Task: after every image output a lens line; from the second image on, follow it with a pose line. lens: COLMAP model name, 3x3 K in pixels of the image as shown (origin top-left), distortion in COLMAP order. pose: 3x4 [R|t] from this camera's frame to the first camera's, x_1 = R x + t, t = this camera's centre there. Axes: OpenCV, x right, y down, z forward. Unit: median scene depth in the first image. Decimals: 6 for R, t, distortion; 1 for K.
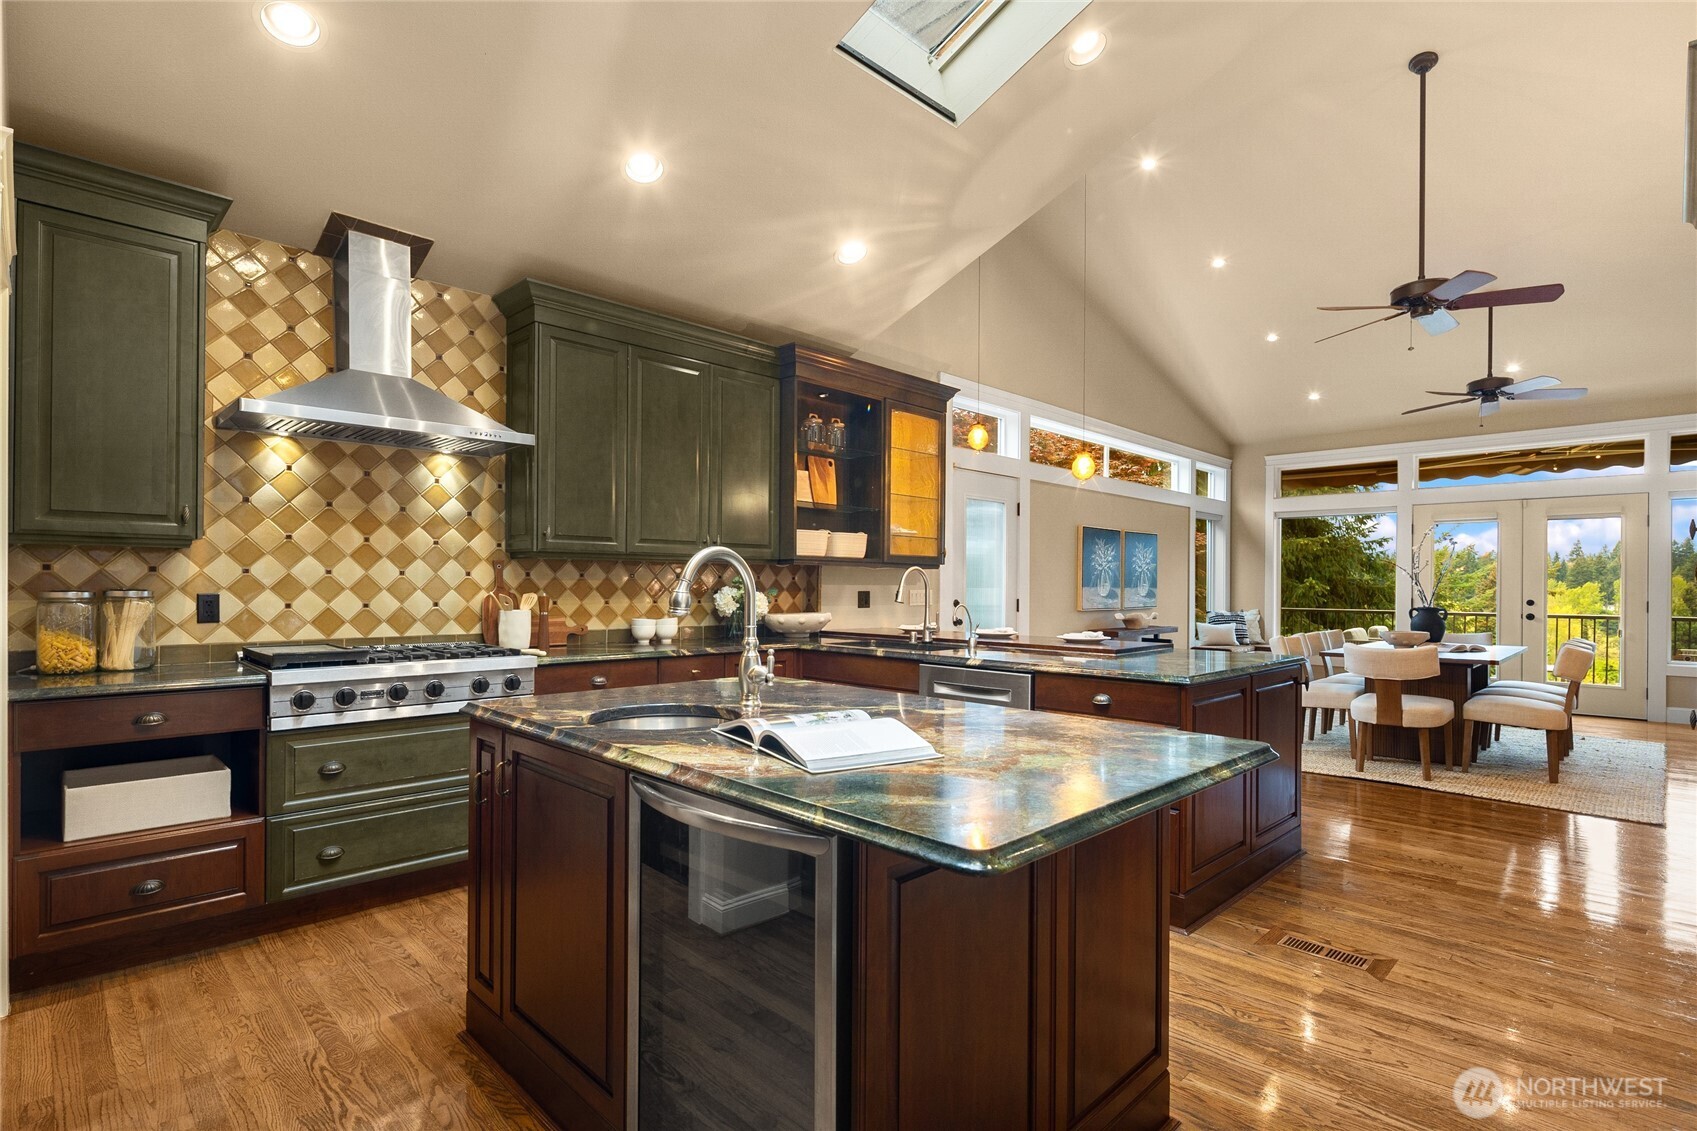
lens RADIAL K [[824.3, 0, 852.0], [0, 824.3, 582.7], [0, 0, 1]] dist [0.007499, -0.004227]
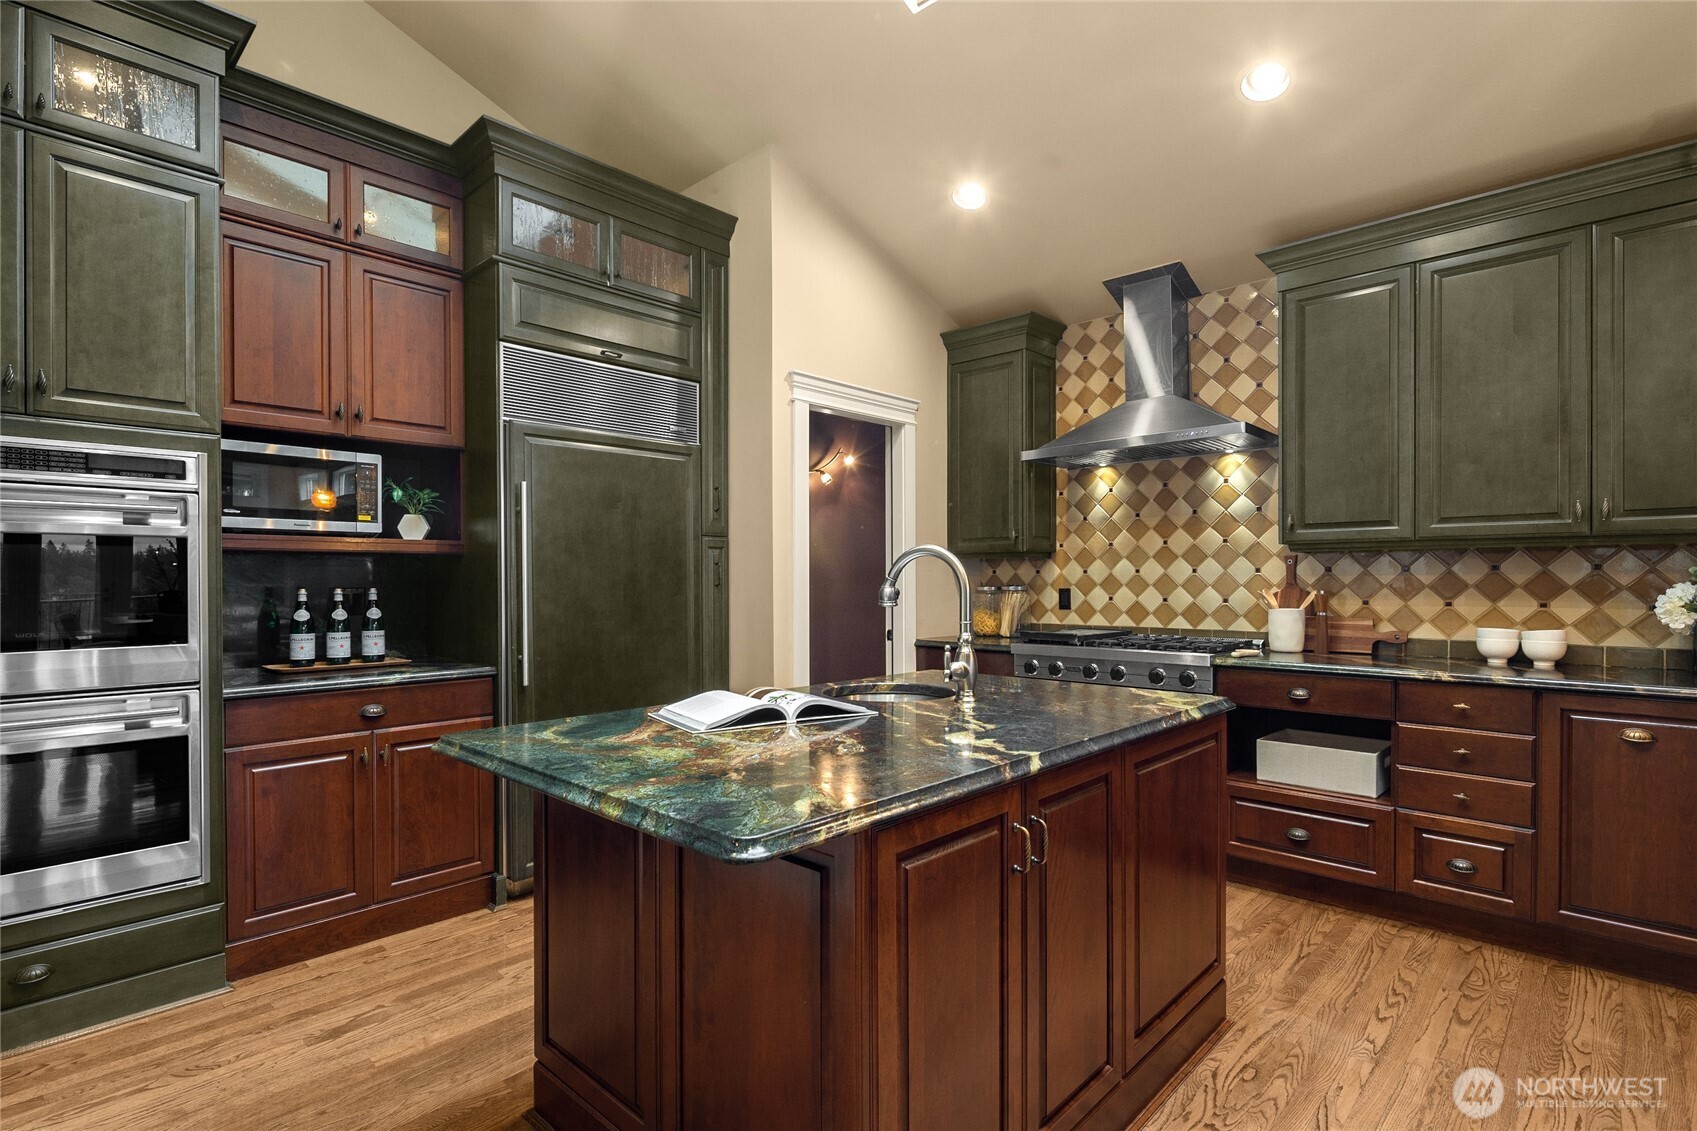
lens RADIAL K [[824.3, 0, 840.8], [0, 824.3, 578.7], [0, 0, 1]] dist [0.007499, -0.004227]
pose [[0.031534, -0.005531, -0.999487, 0.499536], [0.006950, 0.999962, -0.005315, 0.001116], [0.999479, -0.006779, 0.031572, 0.472300]]
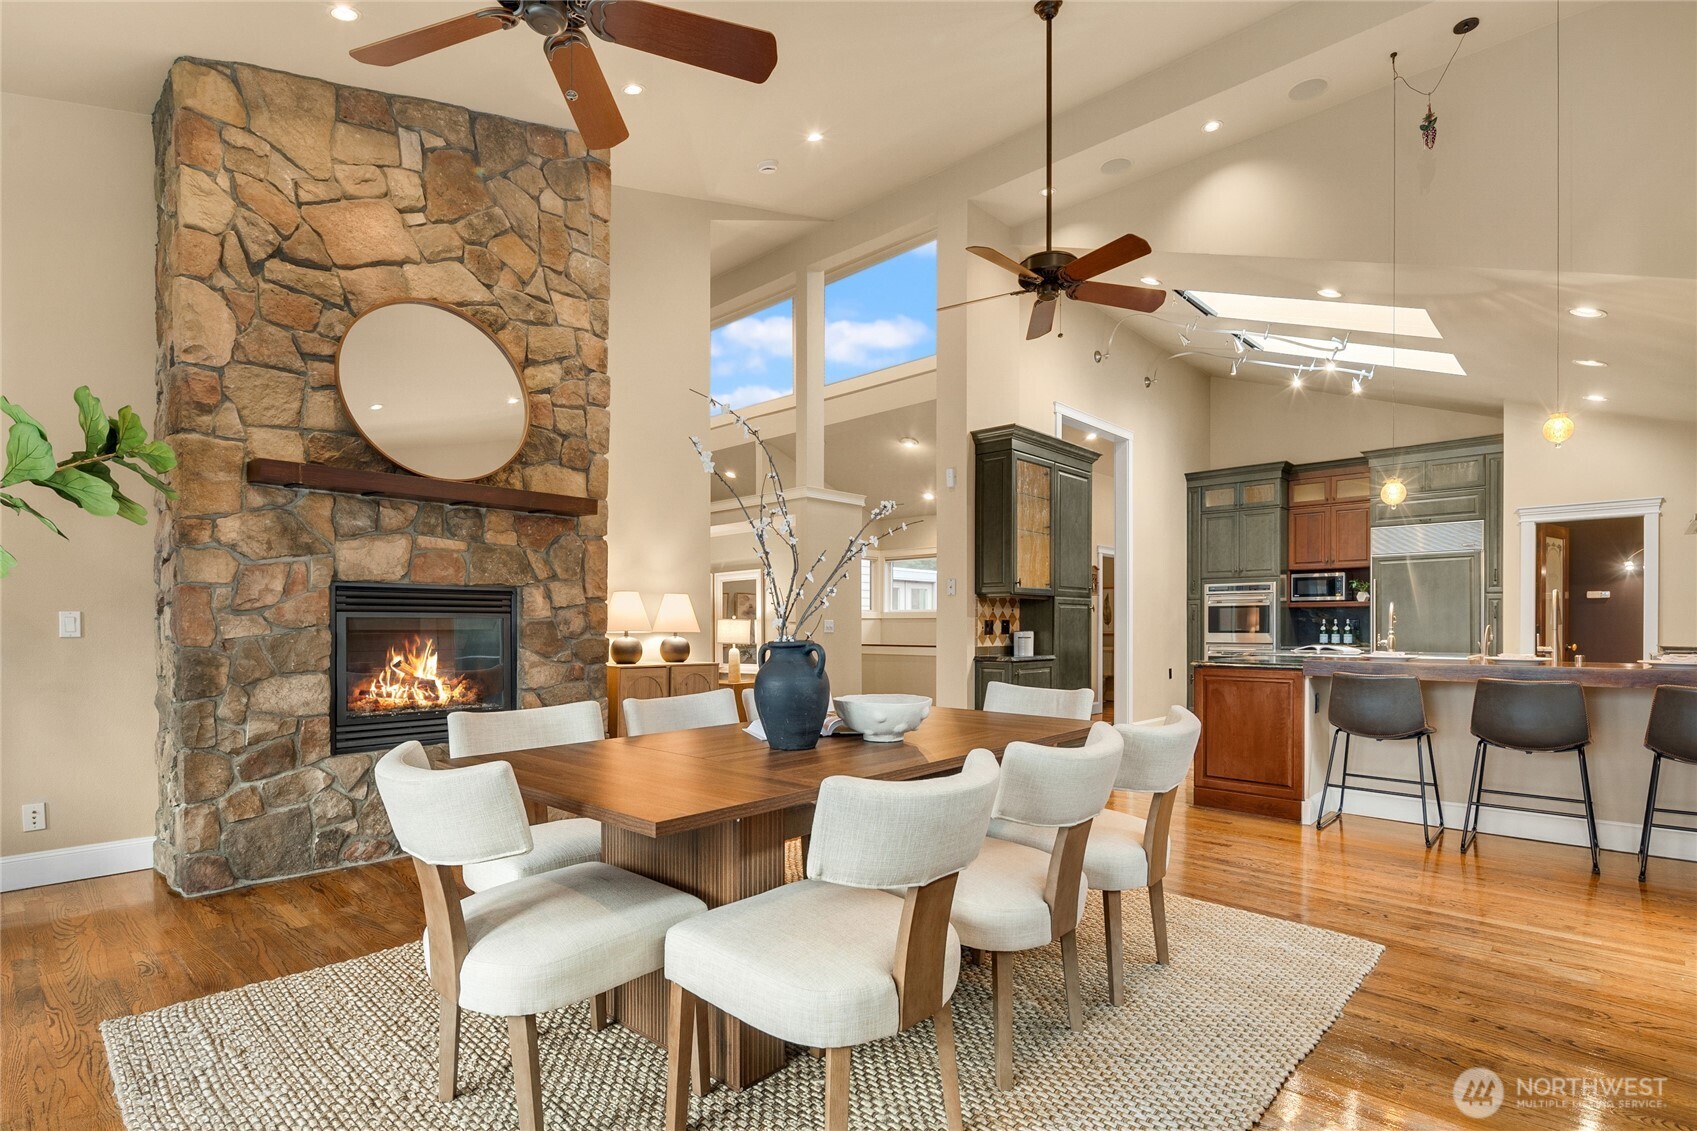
lens RADIAL K [[824.3, 0, 843.3], [0, 824.3, 629.9], [0, 0, 1]] dist [0.007499, -0.004227]
pose [[-0.999560, -0.006812, -0.028866, 1.144461], [-0.006876, 0.999974, 0.002137, 0.037911], [0.028851, 0.002335, -0.999581, 2.311231]]
